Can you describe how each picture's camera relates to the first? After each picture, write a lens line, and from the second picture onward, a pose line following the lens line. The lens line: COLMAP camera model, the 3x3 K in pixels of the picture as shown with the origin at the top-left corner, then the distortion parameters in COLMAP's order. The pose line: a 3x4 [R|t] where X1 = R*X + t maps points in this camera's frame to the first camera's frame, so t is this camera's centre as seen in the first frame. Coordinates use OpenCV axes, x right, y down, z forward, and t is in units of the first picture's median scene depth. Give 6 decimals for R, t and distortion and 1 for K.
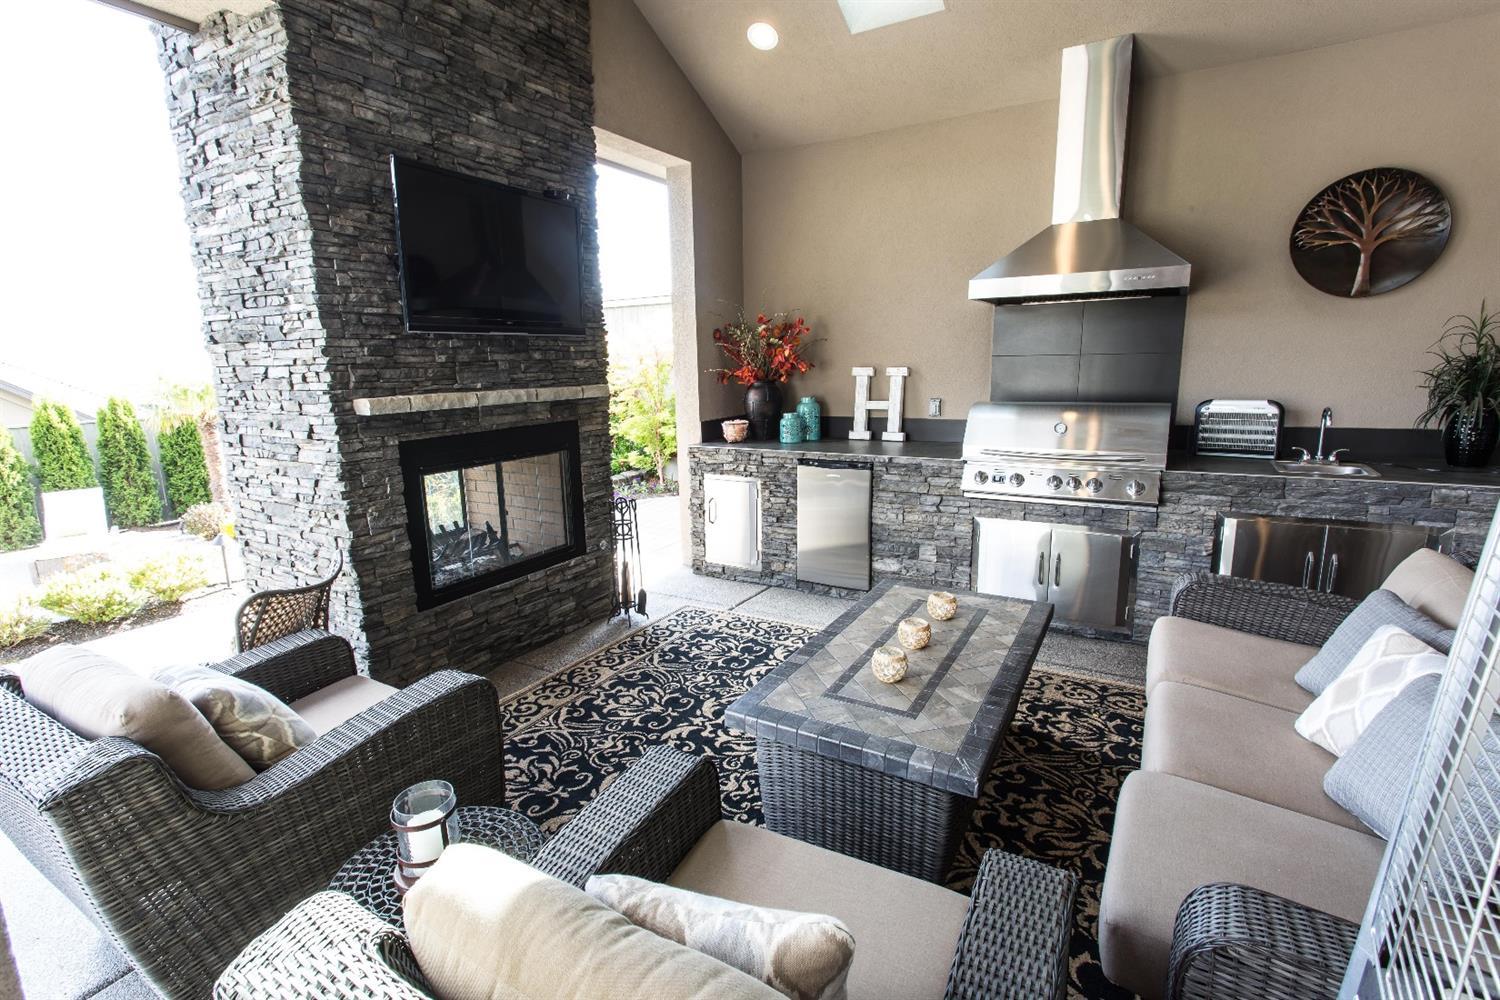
lens RADIAL K [[709.6, 0, 743.0], [0, 709.6, 494.3], [0, 0, 1]] dist [-0.001795, 0.002411]
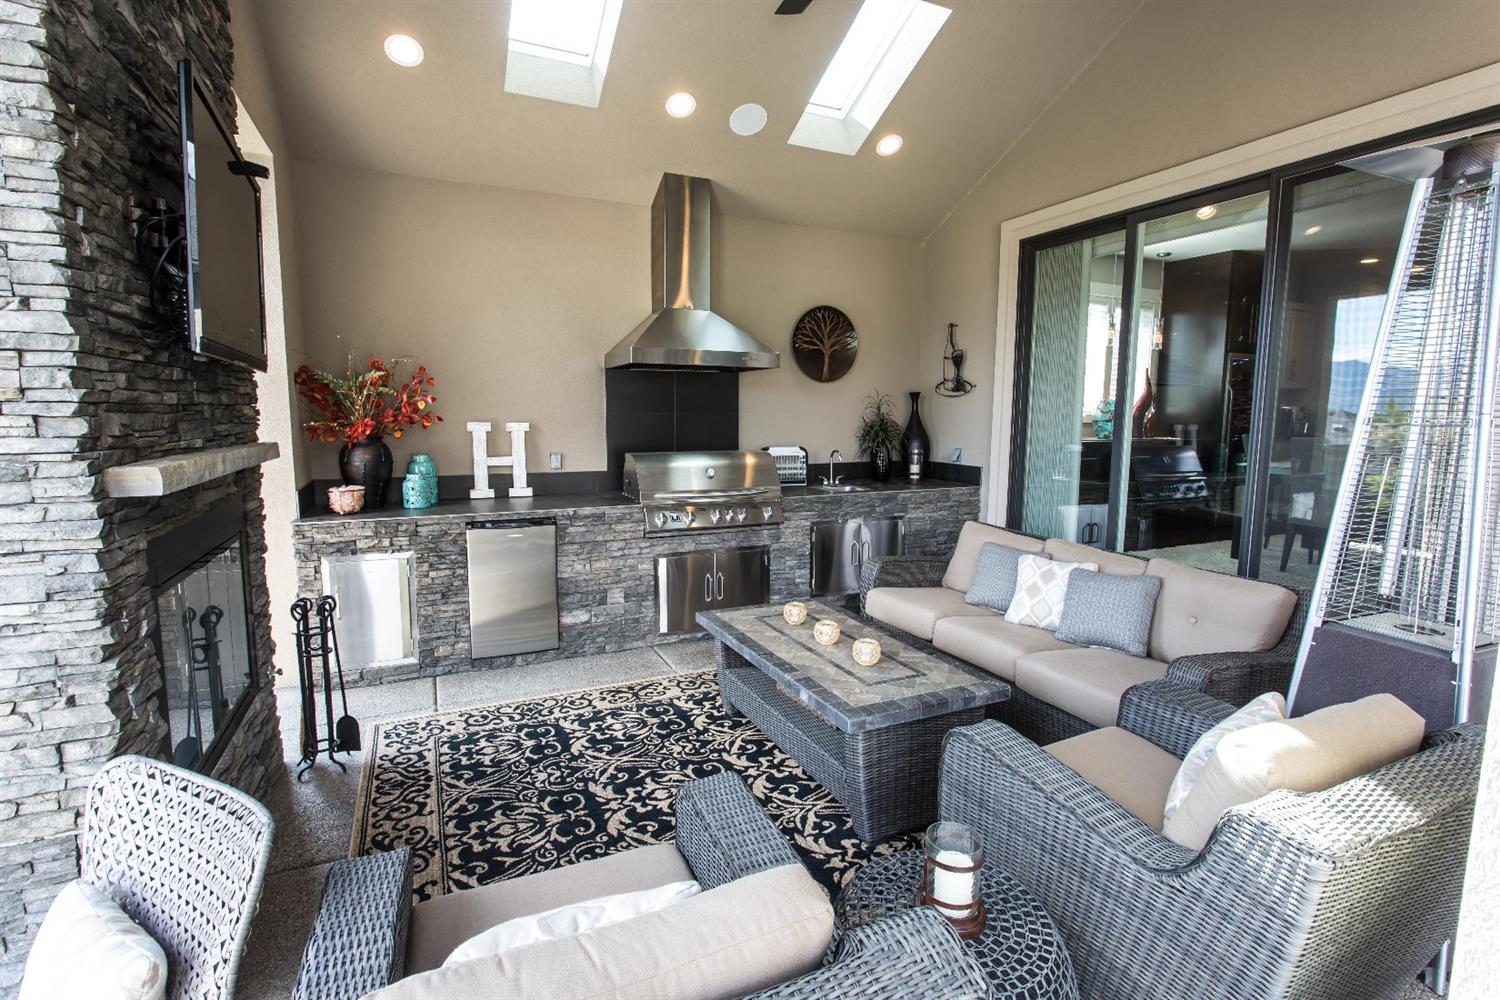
lens RADIAL K [[717.0, 0, 741.0], [0, 717.0, 498.7], [0, 0, 1]] dist [-0.025251, 0.000868]
pose [[0.564782, -0.075617, 0.821768, -0.509180], [0.138792, 0.990312, -0.004262, -0.030836], [-0.813485, 0.116462, 0.569806, 0.224701]]
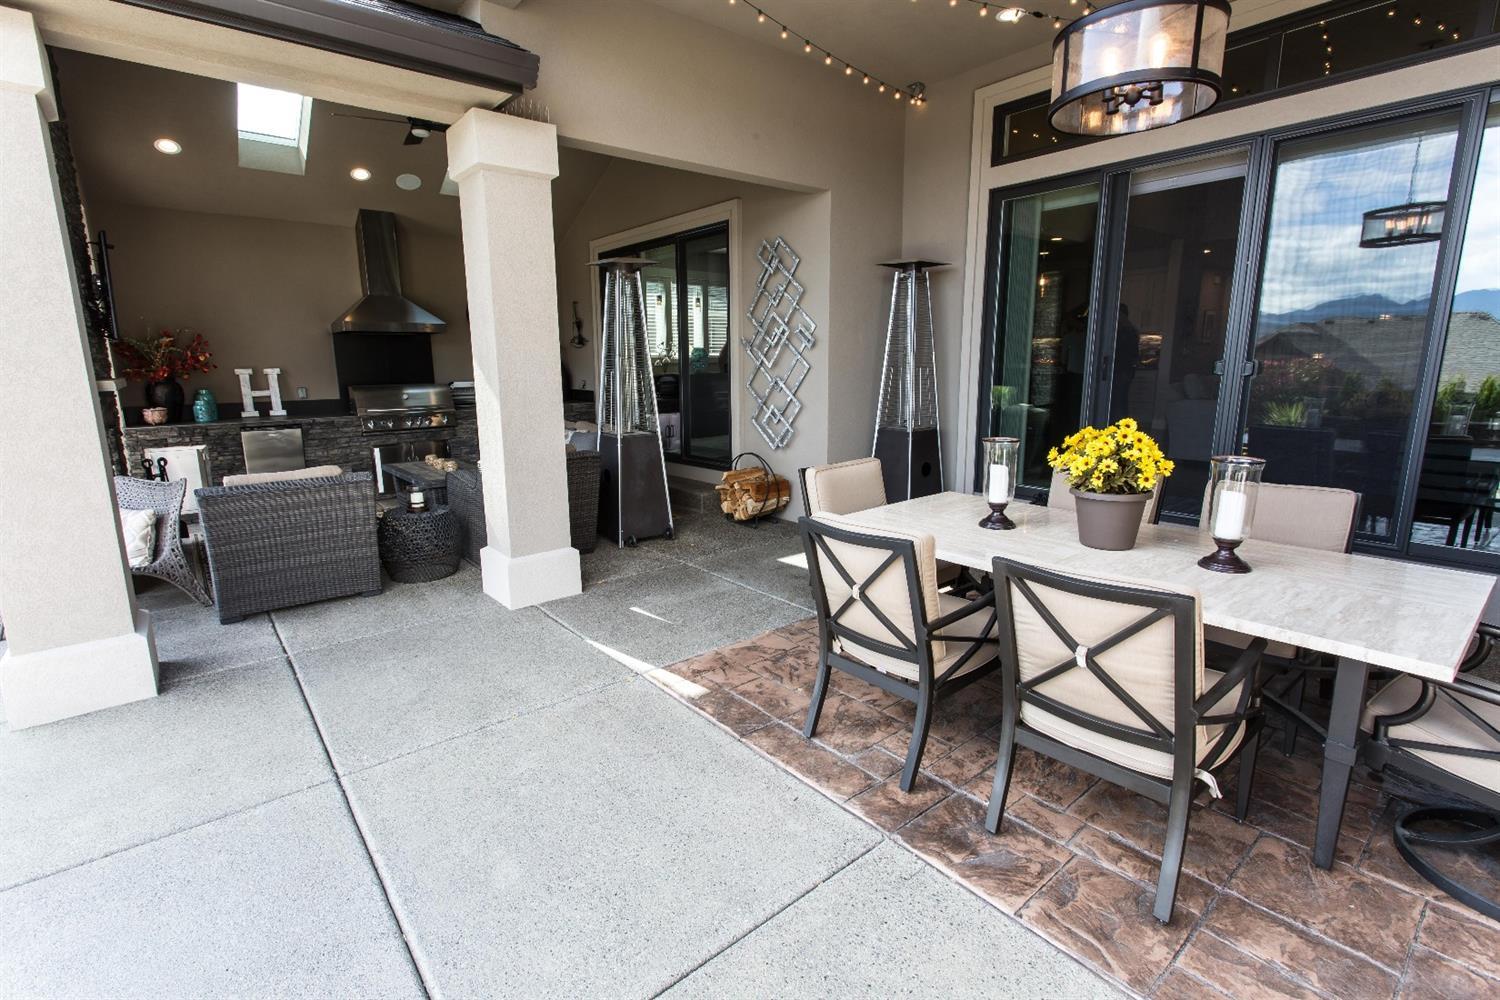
lens RADIAL K [[709.6, 0, 748.3], [0, 709.6, 498.1], [0, 0, 1]] dist [-0.001795, 0.002411]
pose [[0.335715, -0.162608, 0.927822, -1.088123], [0.182540, 0.977546, 0.105274, 0.149583], [-0.924108, 0.134022, 0.357859, -0.577967]]
